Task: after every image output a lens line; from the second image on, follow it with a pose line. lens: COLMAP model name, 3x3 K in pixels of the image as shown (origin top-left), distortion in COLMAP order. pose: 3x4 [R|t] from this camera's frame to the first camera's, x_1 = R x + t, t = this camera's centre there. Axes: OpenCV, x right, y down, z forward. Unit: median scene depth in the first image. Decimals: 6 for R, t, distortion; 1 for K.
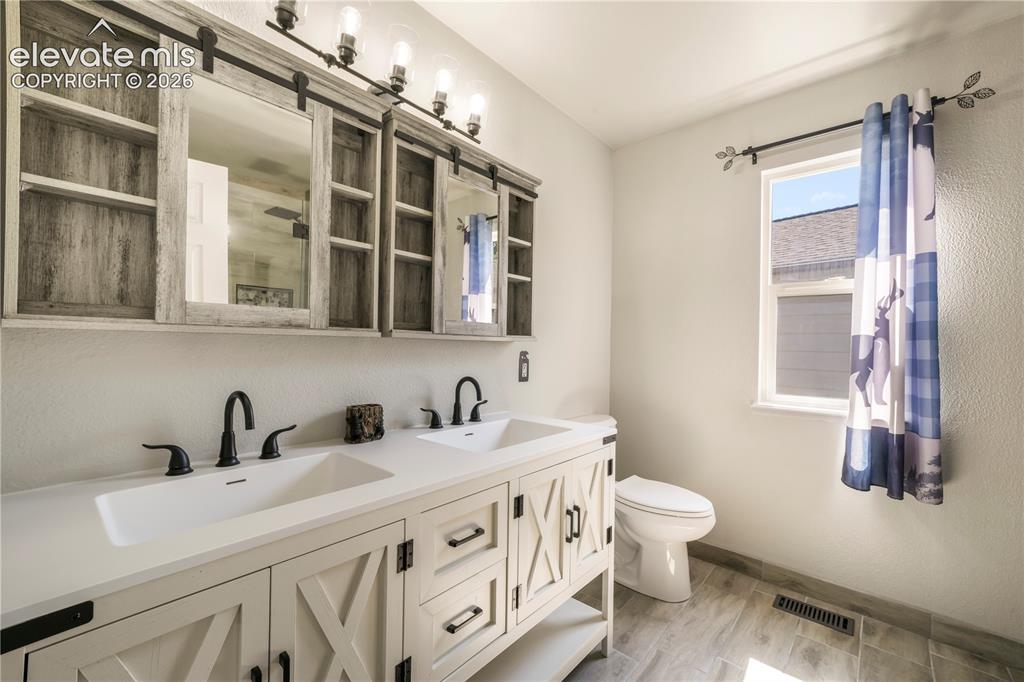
lens RADIAL K [[411.7, 0, 513.2], [0, 411.7, 342.8], [0, 0, 1]] dist [-0.000572, 0.000017]
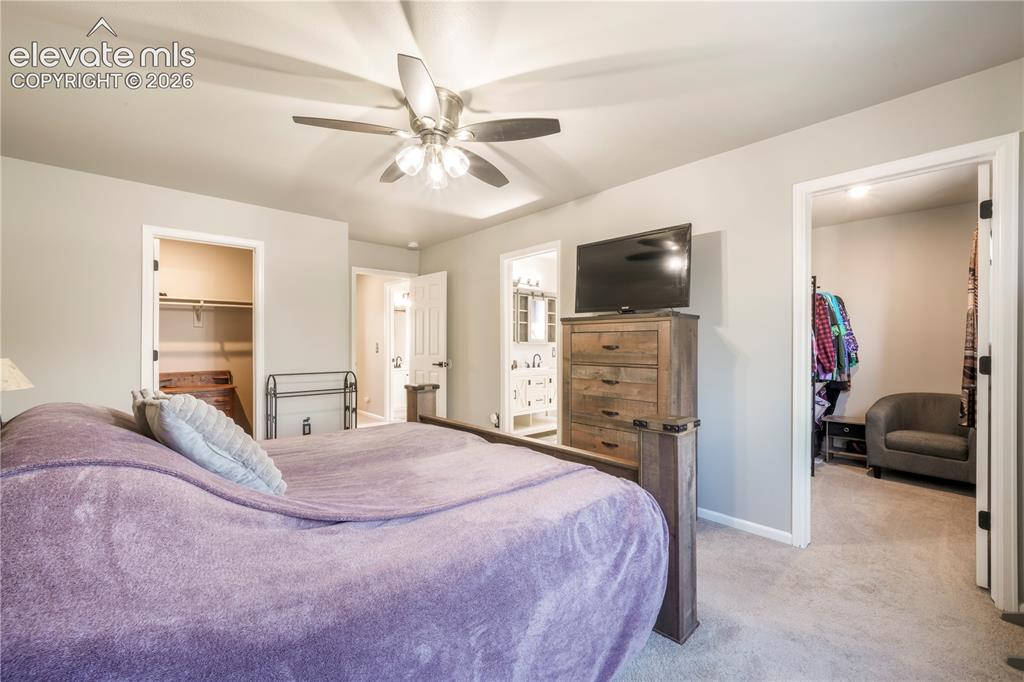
lens RADIAL K [[411.7, 0, 511.0], [0, 411.7, 342.8], [0, 0, 1]] dist [-0.000572, 0.000017]
pose [[0.993528, -0.014462, -0.112663, 0.071036], [0.013875, 0.999886, -0.005994, 0.003195], [0.112737, 0.004392, 0.993615, -2.589465]]
